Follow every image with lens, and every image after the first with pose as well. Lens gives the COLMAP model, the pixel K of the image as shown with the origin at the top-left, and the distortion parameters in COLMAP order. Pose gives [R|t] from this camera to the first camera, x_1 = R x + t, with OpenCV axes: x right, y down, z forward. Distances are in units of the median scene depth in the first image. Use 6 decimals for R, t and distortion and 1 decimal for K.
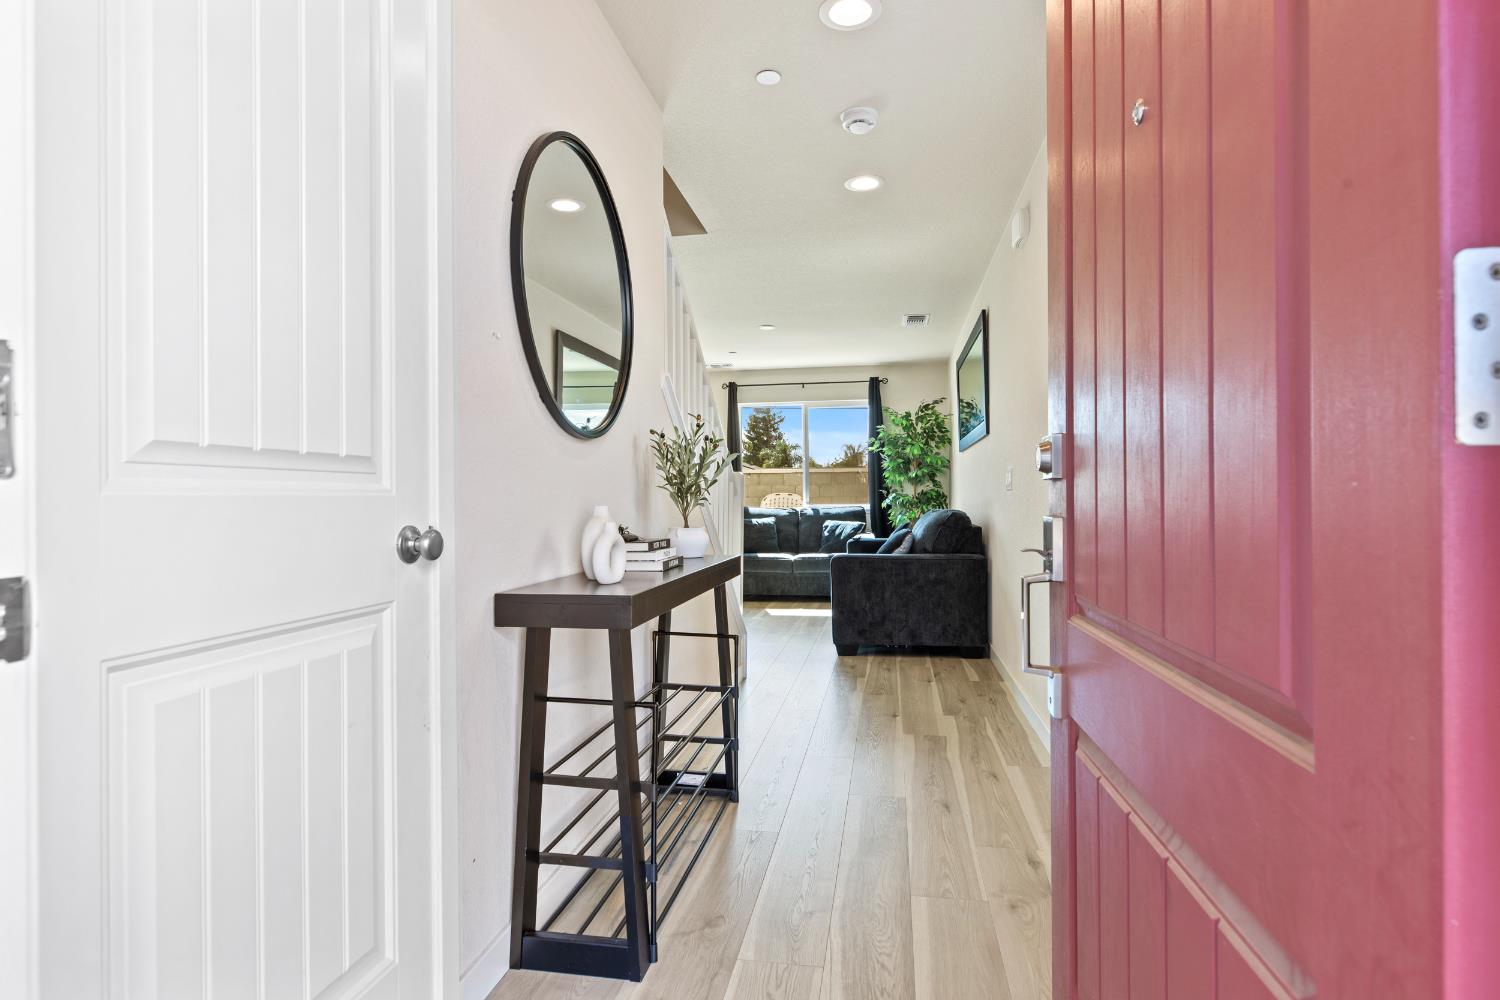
lens RADIAL K [[819.8, 0, 751.5], [0, 819.8, 498.2], [0, 0, 1]] dist [0.003540, 0.000051]
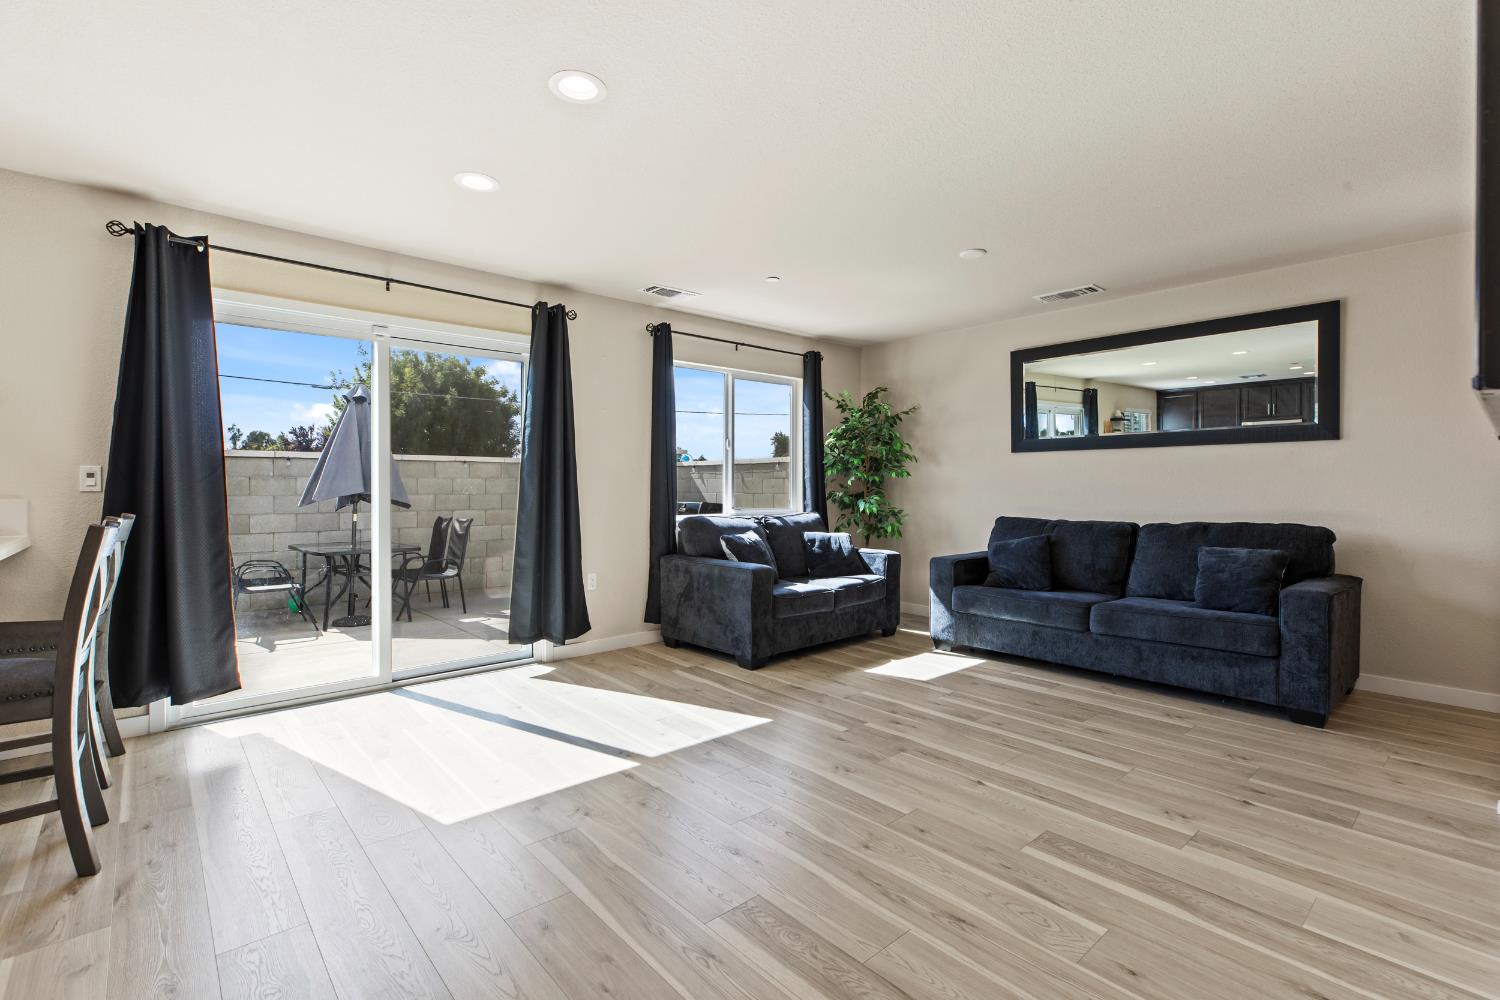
lens RADIAL K [[690.7, 0, 755.4], [0, 690.7, 495.8], [0, 0, 1]] dist [0.010268, -0.001270]
pose [[0.613042, -0.002980, 0.790045, -0.423506], [-0.003986, 0.999968, 0.006865, -0.009981], [-0.790040, -0.007358, 0.613011, 0.629191]]
